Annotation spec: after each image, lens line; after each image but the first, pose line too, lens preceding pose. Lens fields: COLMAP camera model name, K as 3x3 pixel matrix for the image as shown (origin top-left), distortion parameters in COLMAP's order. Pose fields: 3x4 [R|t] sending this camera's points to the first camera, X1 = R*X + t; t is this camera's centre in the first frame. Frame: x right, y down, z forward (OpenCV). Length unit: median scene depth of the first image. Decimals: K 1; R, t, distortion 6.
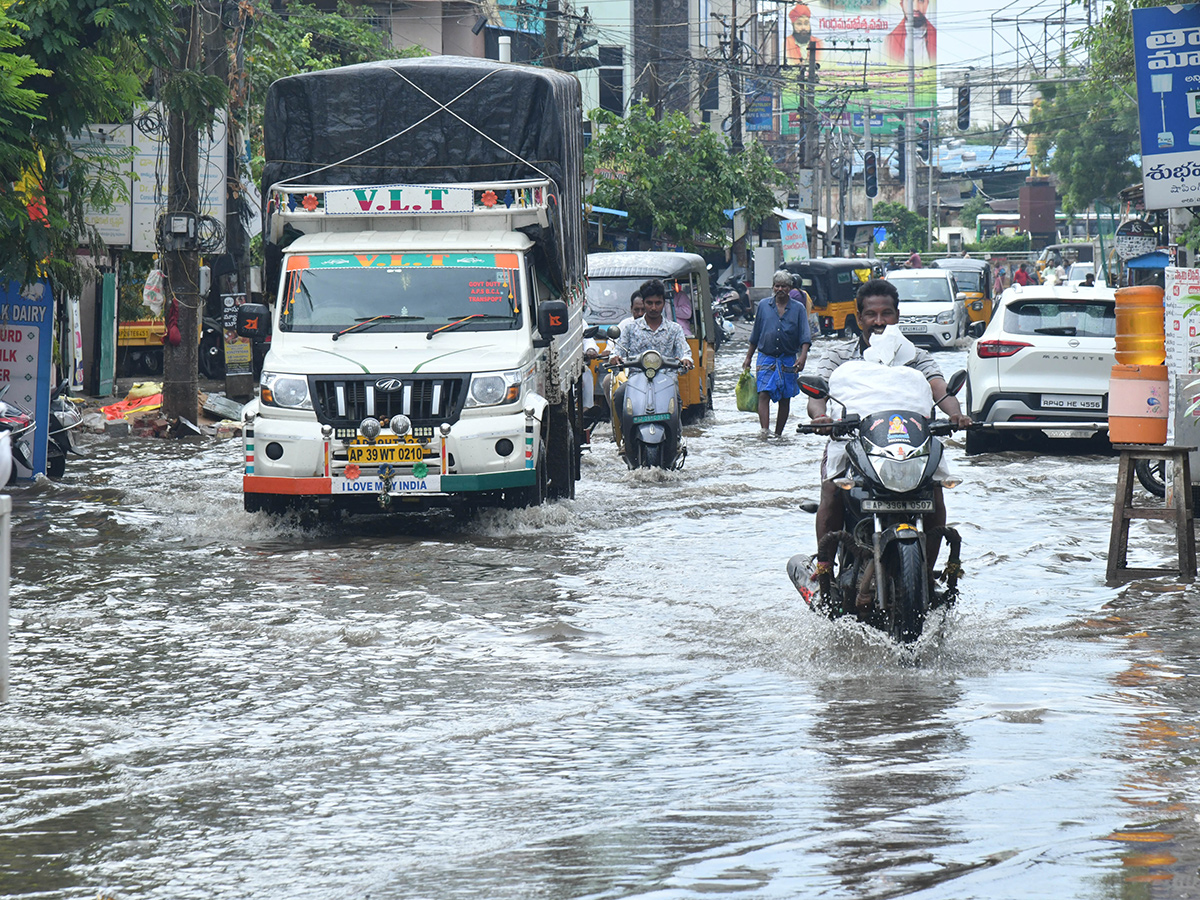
lens RADIAL K [[4239.7, 0, 654.9], [0, 4239.7, 401.2], [0, 0, 1]] dist [0.820982, -1.964755]
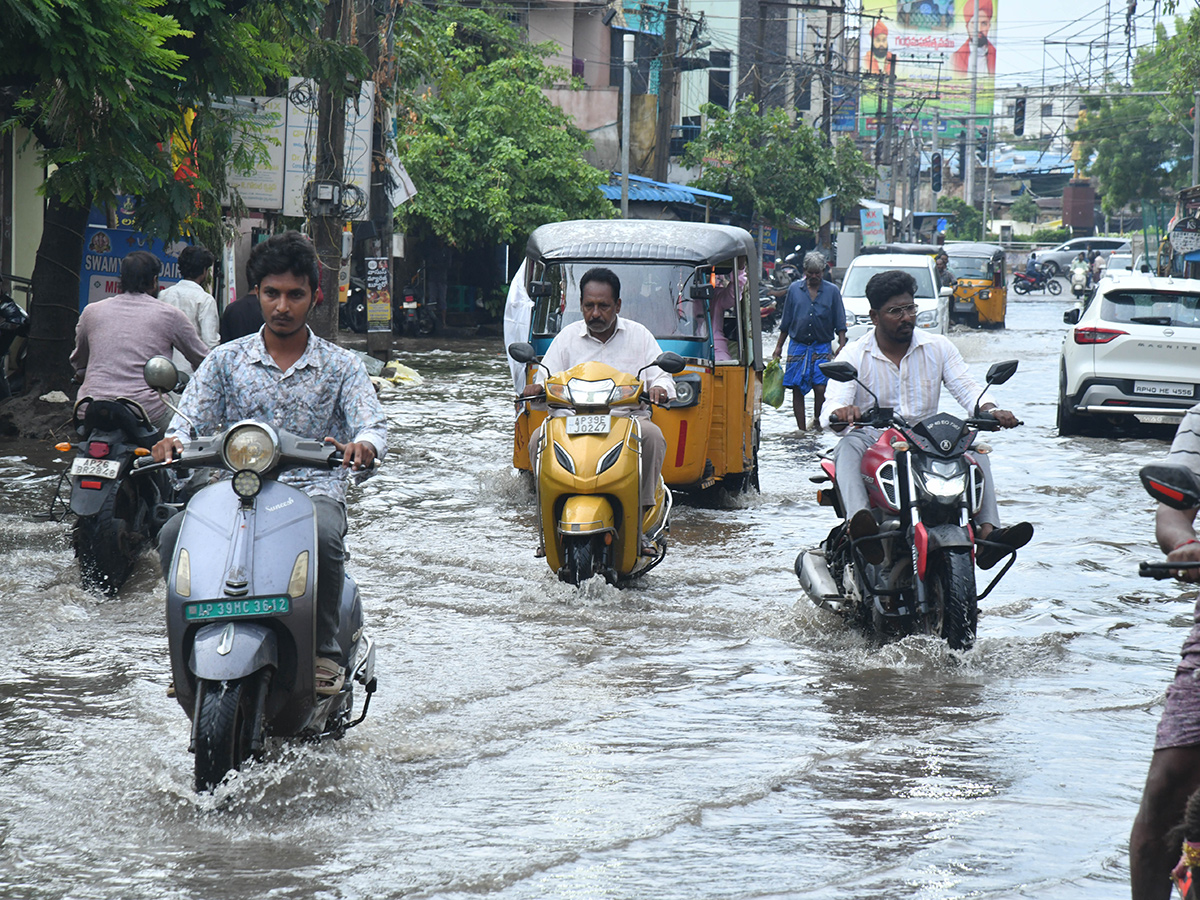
lens RADIAL K [[4228.6, 0, 653.8], [0, 4228.6, 447.4], [0, 0, 1]] dist [1.015875, 0.998176]
pose [[0.998939, 0.036540, -0.028032, 0.007058], [-0.036086, 0.999212, 0.016523, 0.004008], [0.028614, -0.015494, 0.999470, -0.127183]]
